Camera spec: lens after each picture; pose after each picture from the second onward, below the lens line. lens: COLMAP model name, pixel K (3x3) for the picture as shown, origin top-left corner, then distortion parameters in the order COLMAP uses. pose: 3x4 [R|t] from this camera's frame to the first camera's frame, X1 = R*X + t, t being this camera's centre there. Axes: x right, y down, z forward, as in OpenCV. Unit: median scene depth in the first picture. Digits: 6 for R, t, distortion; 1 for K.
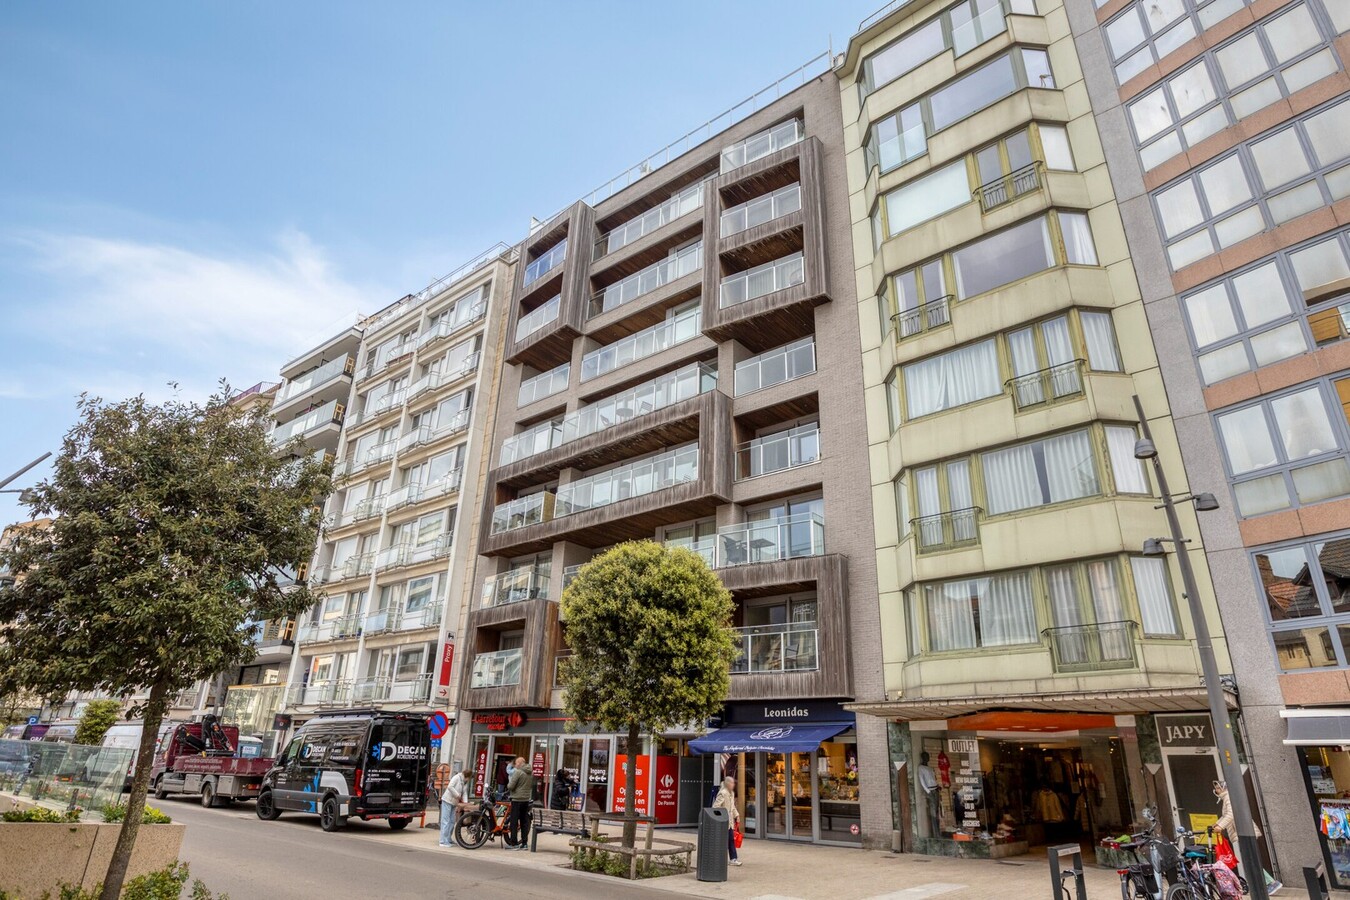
lens RADIAL K [[755.1, 0, 670.1], [0, 755.1, 453.6], [0, 0, 1]] dist [-0.034787, 0.009908]
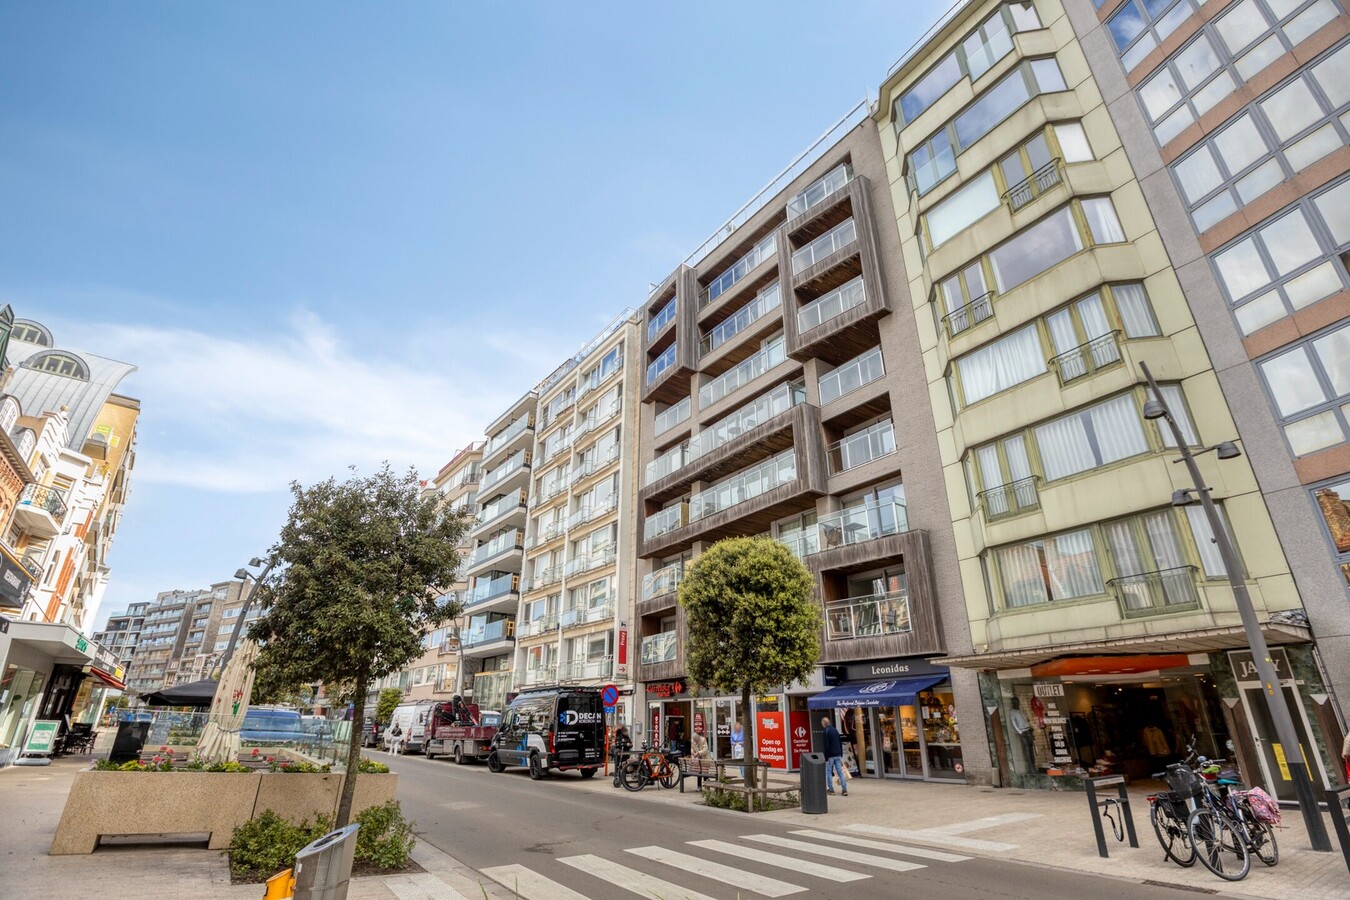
lens RADIAL K [[629.9, 0, 672.3], [0, 629.9, 453.9], [0, 0, 1]] dist [-0.037741, 0.006771]
pose [[0.967704, -0.128890, -0.216646, 0.077733], [0.126234, 0.991657, -0.026116, -0.004361], [0.218204, -0.002076, 0.975901, -0.018185]]
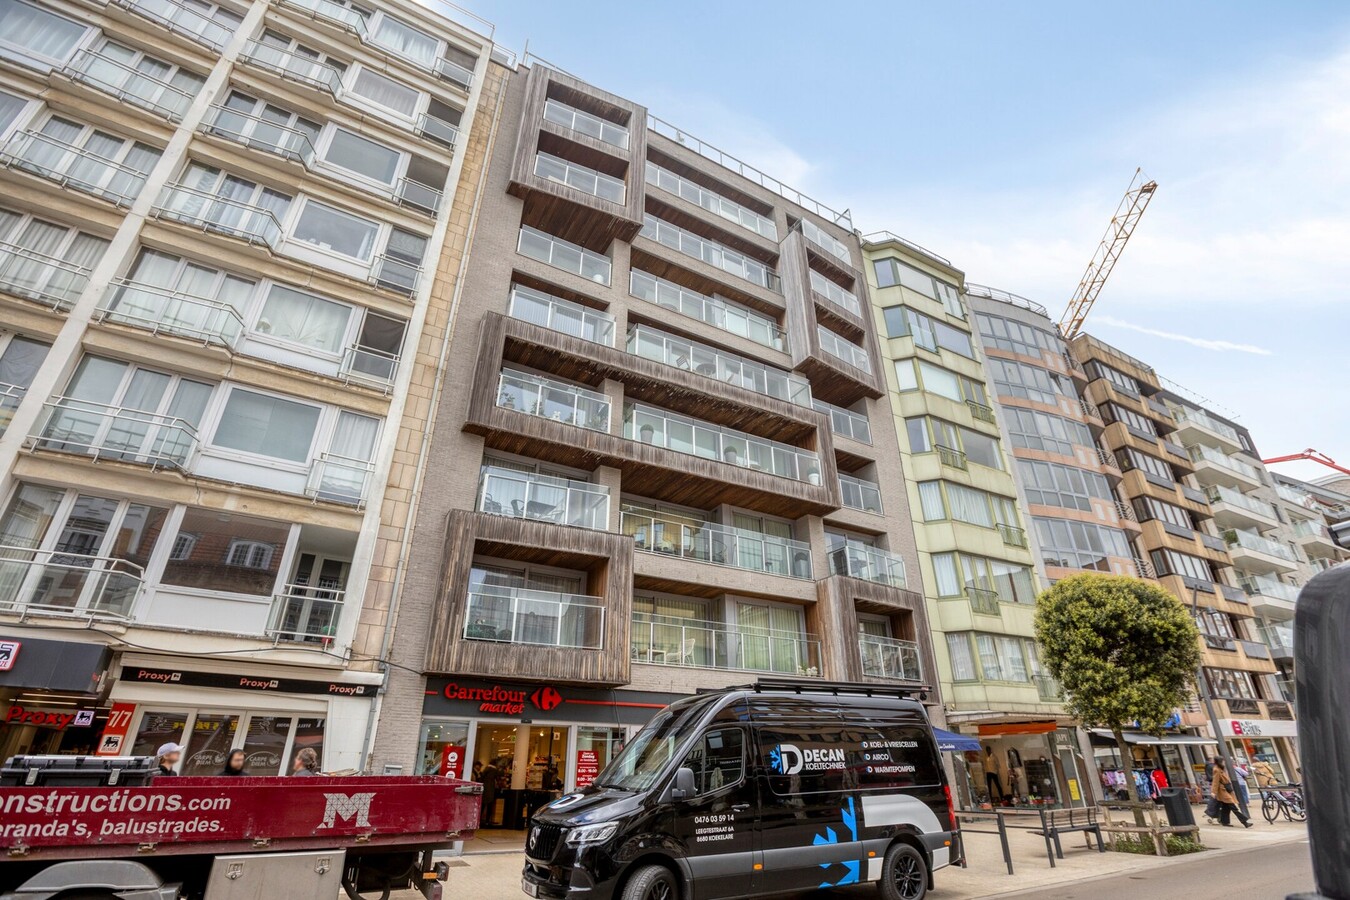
lens RADIAL K [[629.9, 0, 697.7], [0, 629.9, 431.3], [0, 0, 1]] dist [-0.037741, 0.006771]
pose [[0.330134, 0.417860, 0.846407, -0.932526], [-0.356167, 0.885542, -0.298261, 0.336371], [-0.874161, -0.202996, 0.441176, 0.885162]]
